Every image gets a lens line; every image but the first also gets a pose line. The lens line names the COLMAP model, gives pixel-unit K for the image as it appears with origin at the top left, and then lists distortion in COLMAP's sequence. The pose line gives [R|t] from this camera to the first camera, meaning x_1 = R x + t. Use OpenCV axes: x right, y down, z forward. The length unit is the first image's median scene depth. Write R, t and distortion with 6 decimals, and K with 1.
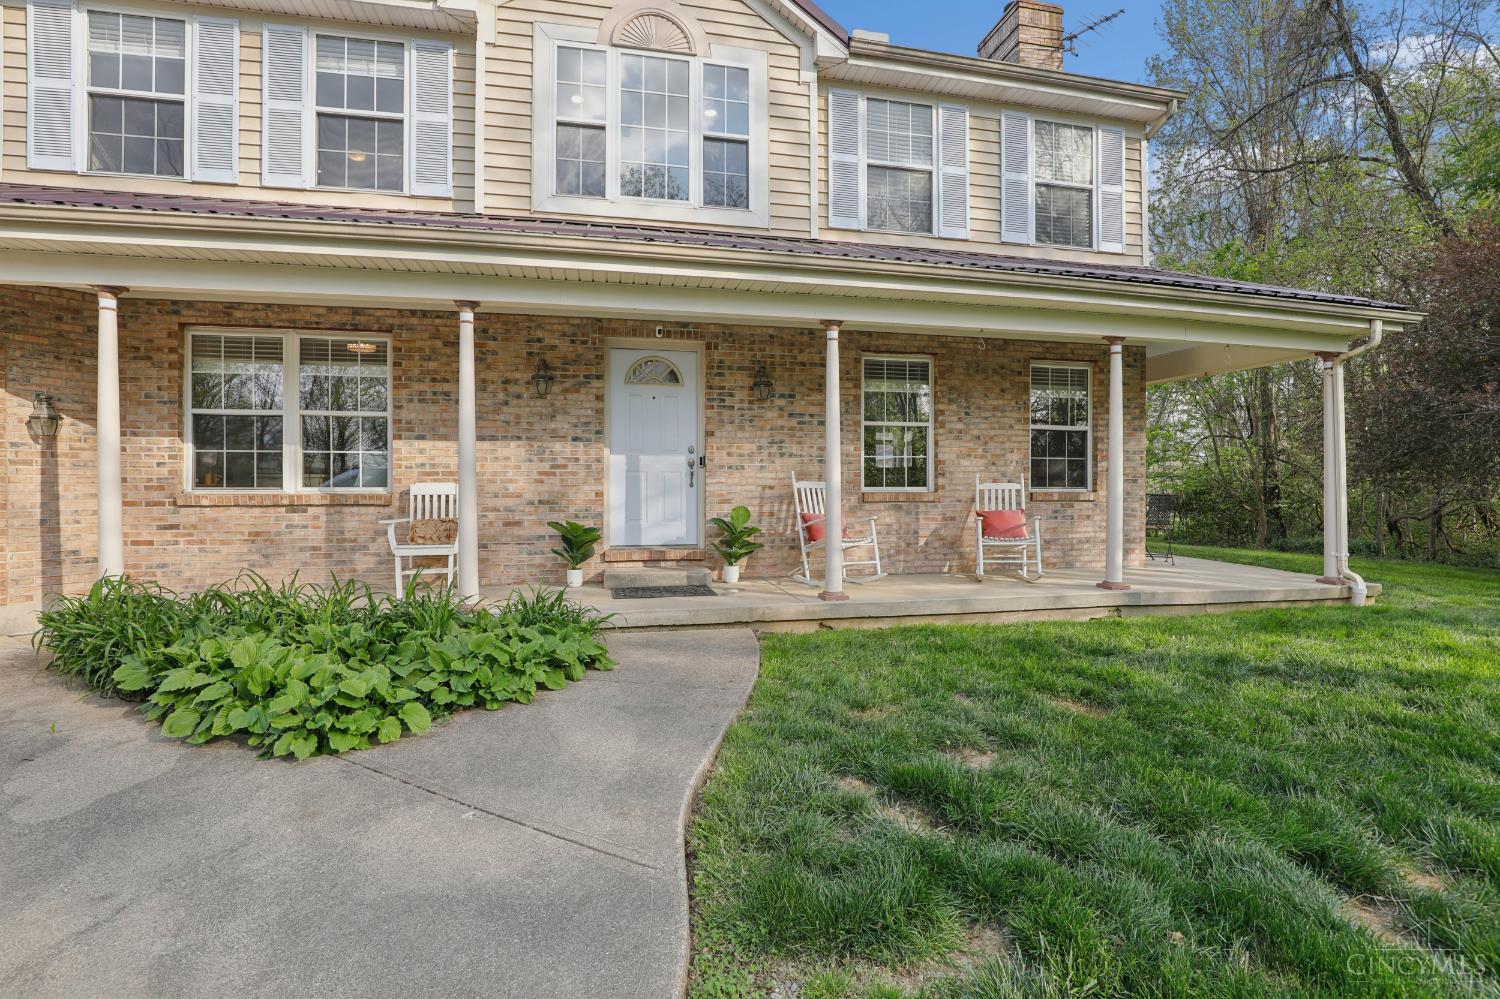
lens RADIAL K [[679.8, 0, 746.7], [0, 679.8, 492.4], [0, 0, 1]] dist [-0.018950, 0.000092]
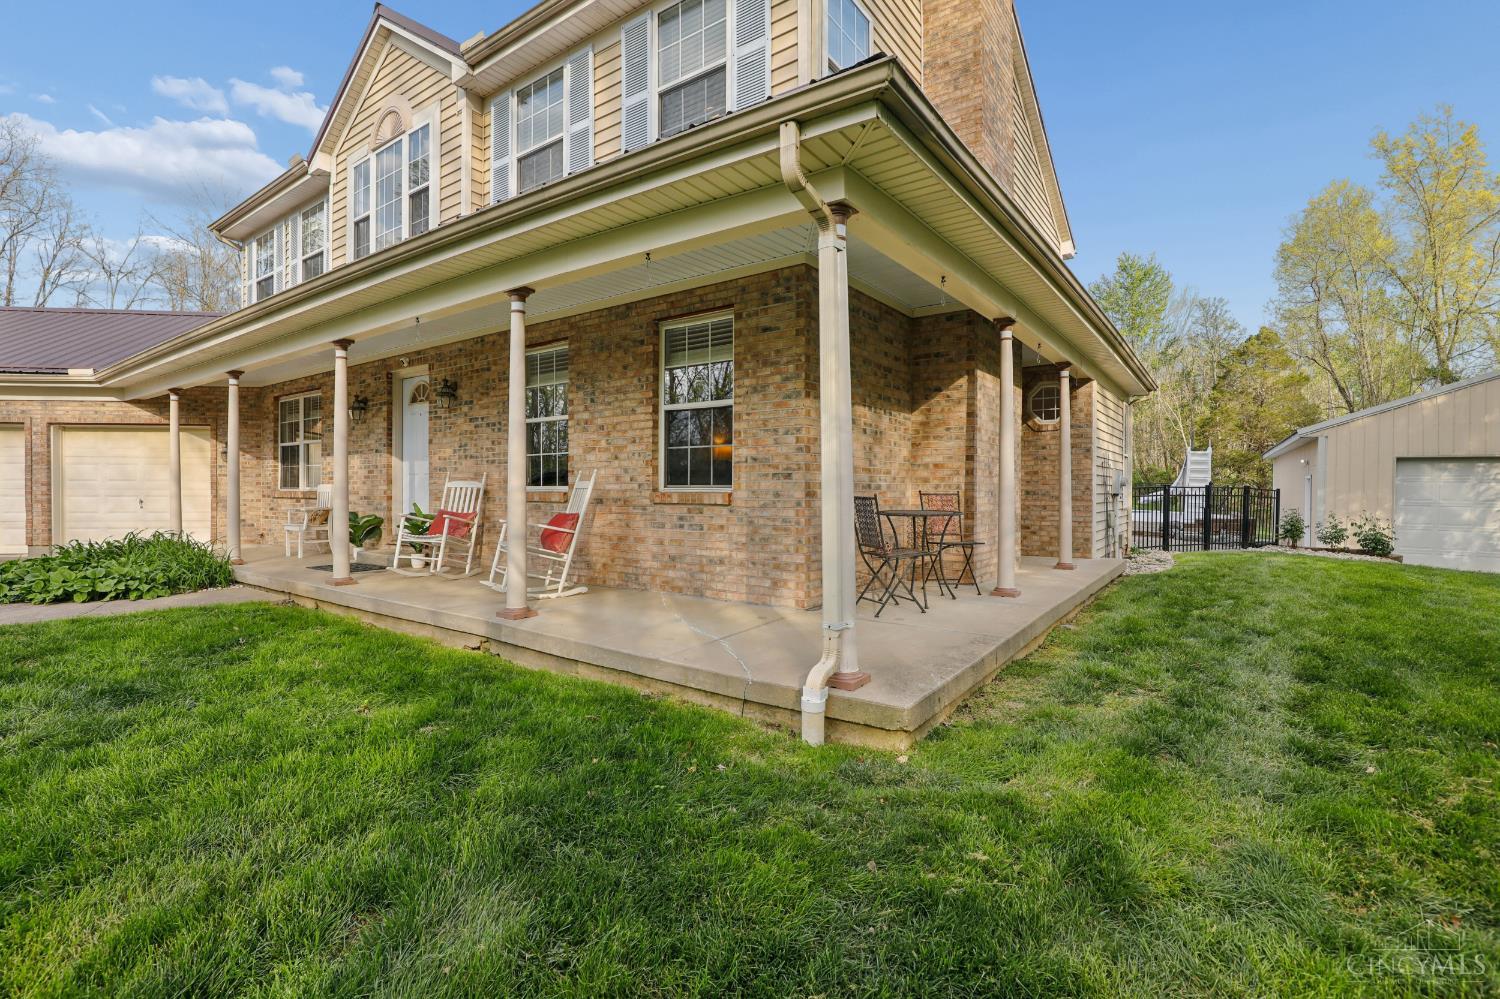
lens RADIAL K [[679.8, 0, 746.7], [0, 679.8, 492.4], [0, 0, 1]] dist [-0.018950, 0.000092]
pose [[0.674018, 0.003620, -0.738706, 1.161758], [-0.005665, 0.999984, -0.000269, -0.000585], [0.738693, 0.004366, 0.674028, 0.600352]]
